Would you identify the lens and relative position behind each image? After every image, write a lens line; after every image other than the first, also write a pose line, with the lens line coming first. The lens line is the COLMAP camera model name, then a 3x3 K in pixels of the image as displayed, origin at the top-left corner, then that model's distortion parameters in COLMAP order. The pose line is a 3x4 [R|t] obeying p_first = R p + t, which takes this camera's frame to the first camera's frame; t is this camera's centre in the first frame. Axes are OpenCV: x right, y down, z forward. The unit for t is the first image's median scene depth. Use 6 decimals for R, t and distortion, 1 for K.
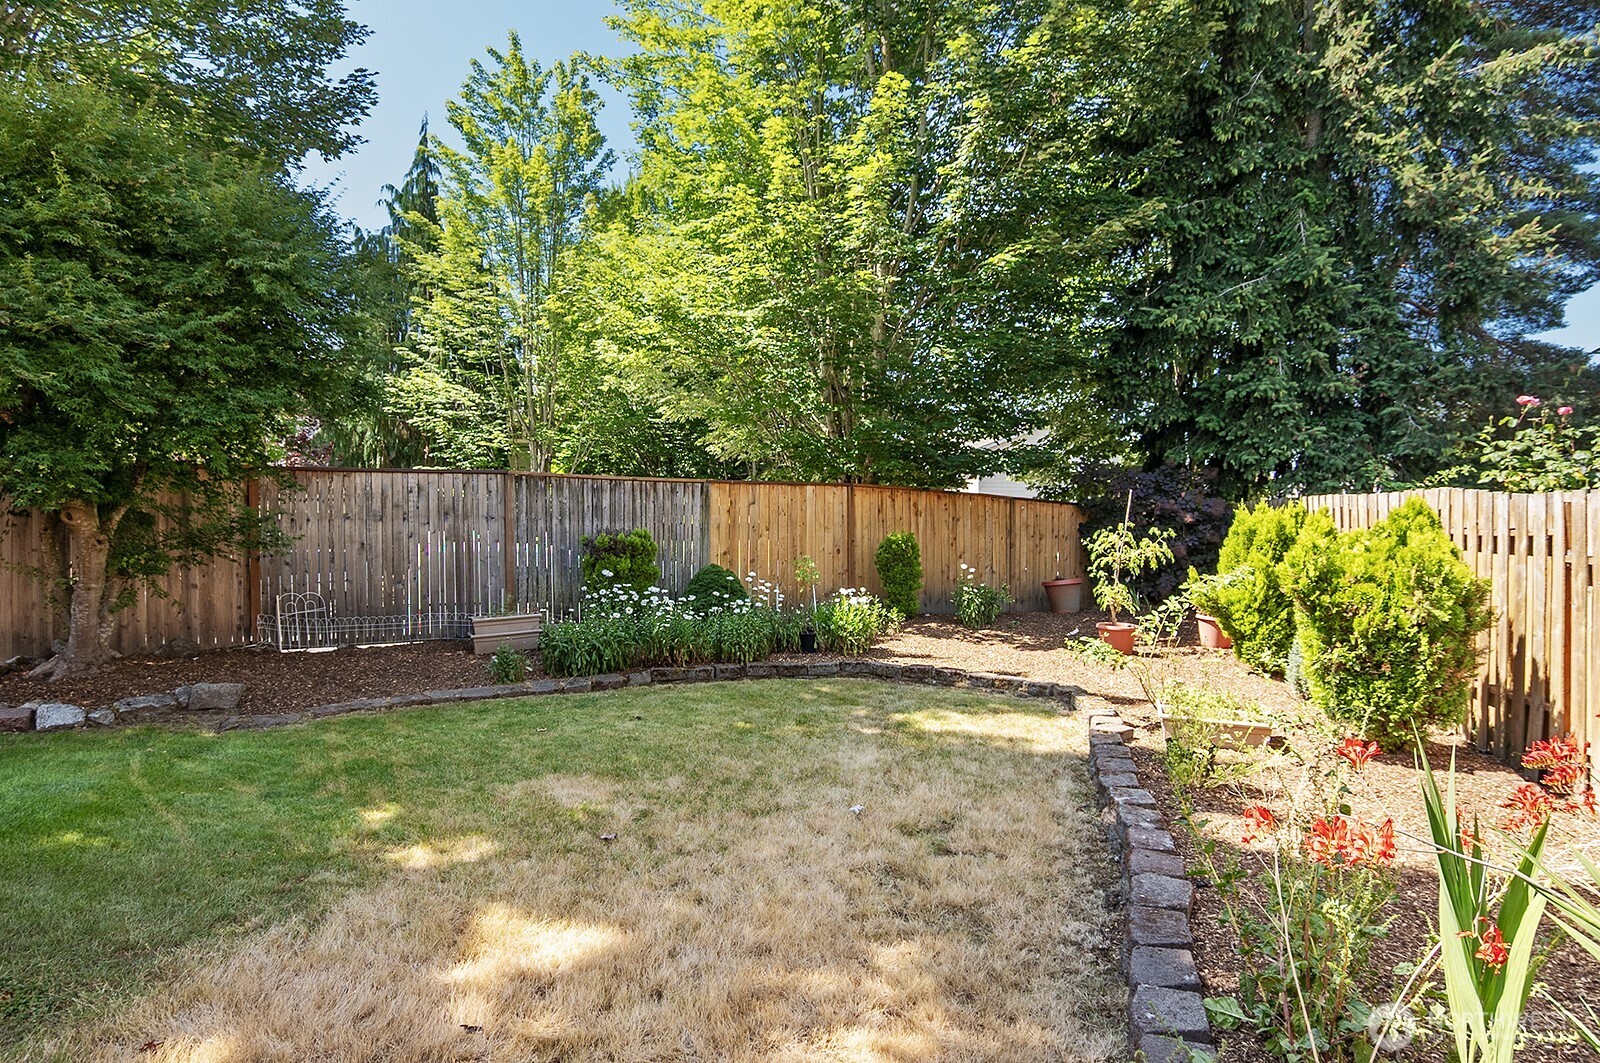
lens RADIAL K [[940.7, 0, 800.0], [0, 940.7, 531.5], [0, 0, 1]] dist [-0.013339, -0.000075]
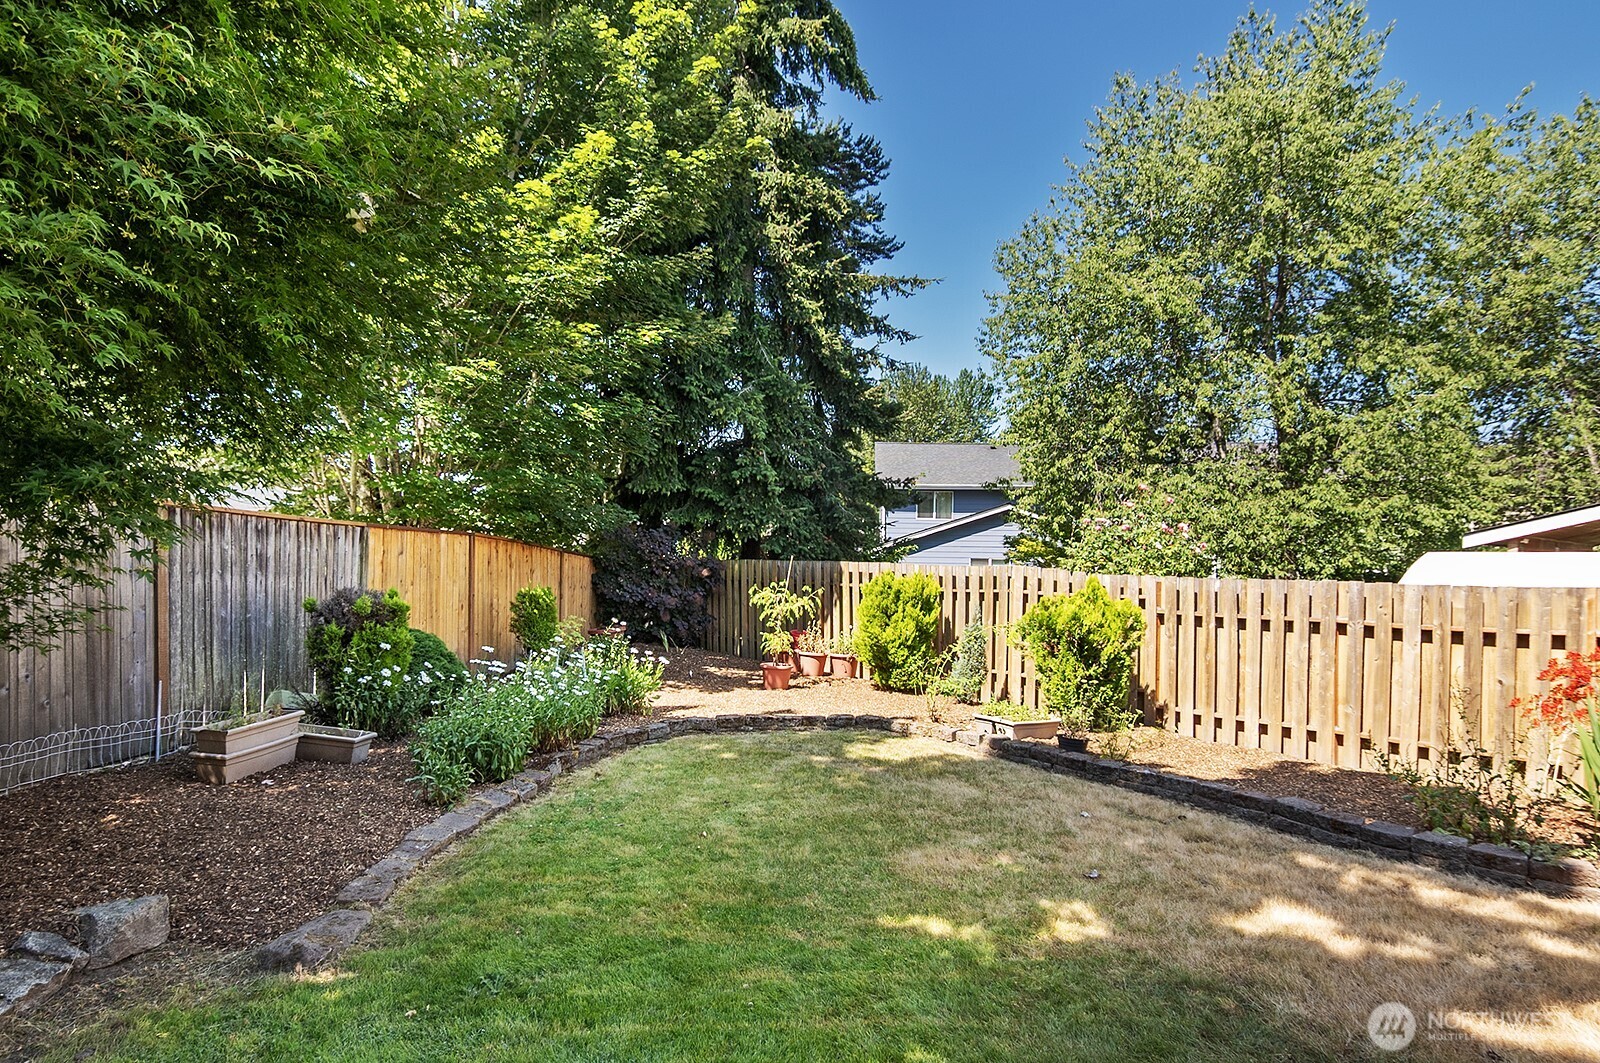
lens RADIAL K [[854.9, 0, 890.7], [0, 854.9, 572.3], [0, 0, 1]] dist [-0.013019, -0.000016]
pose [[0.554242, 0.012848, 0.832256, -0.497515], [-0.018106, 0.999830, -0.003377, -0.020267], [-0.832158, -0.013198, 0.554381, 0.238800]]
